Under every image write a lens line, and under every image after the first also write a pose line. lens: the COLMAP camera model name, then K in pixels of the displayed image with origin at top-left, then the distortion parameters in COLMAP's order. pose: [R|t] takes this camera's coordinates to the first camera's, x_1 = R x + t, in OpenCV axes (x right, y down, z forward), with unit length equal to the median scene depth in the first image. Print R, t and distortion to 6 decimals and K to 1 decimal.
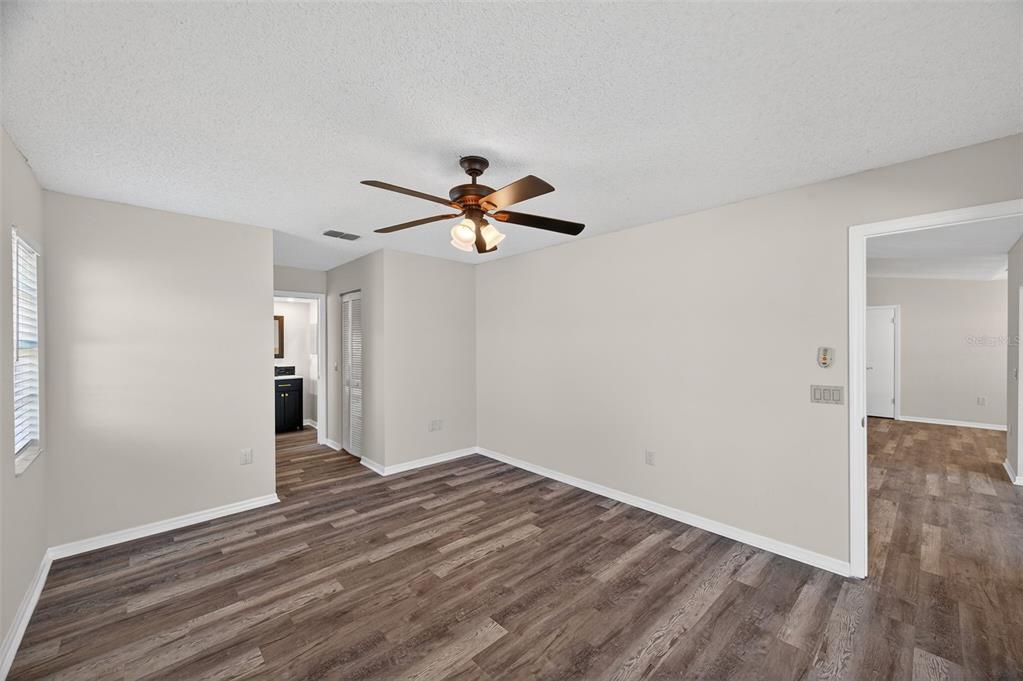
lens RADIAL K [[397.0, 0, 511.1], [0, 397.0, 340.6], [0, 0, 1]] dist [0.007807, -0.001203]
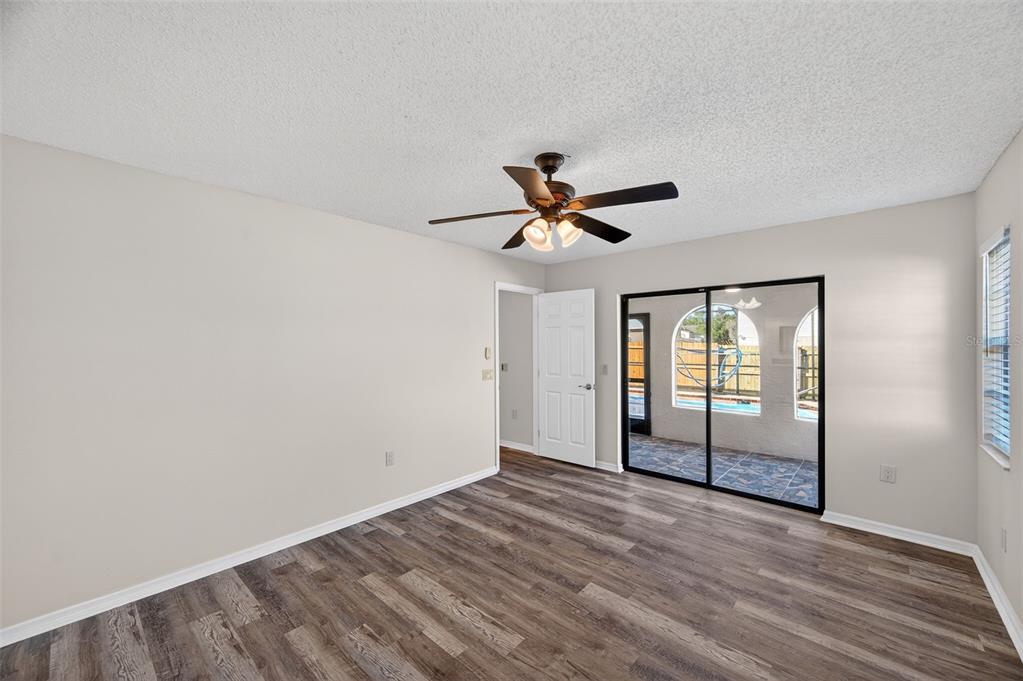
lens RADIAL K [[397.0, 0, 516.2], [0, 397.0, 333.5], [0, 0, 1]] dist [0.007807, -0.001203]
pose [[-0.093174, 0.027567, 0.995268, -0.820935], [0.000832, 0.999618, -0.027610, 0.005751], [-0.995650, -0.001745, -0.093161, 0.908237]]
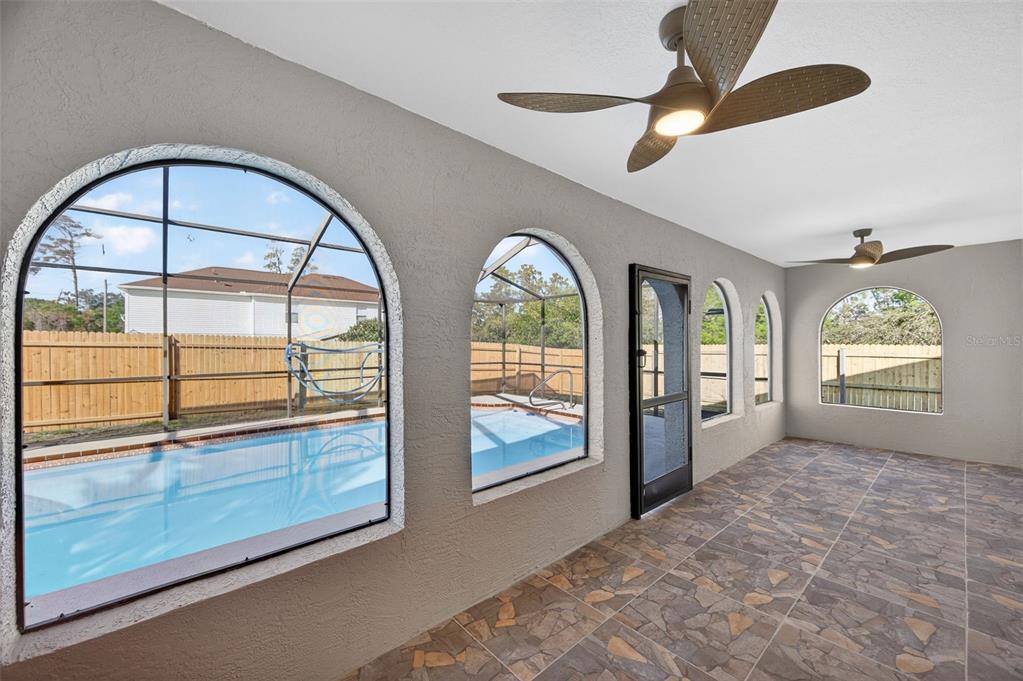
lens RADIAL K [[397.0, 0, 507.4], [0, 397.0, 341.6], [0, 0, 1]] dist [0.007807, -0.001203]
pose [[-0.999571, 0.001738, 0.029227, 2.005994], [0.001717, 0.999998, -0.000746, 0.034019], [-0.029228, -0.000696, -0.999573, 1.297051]]
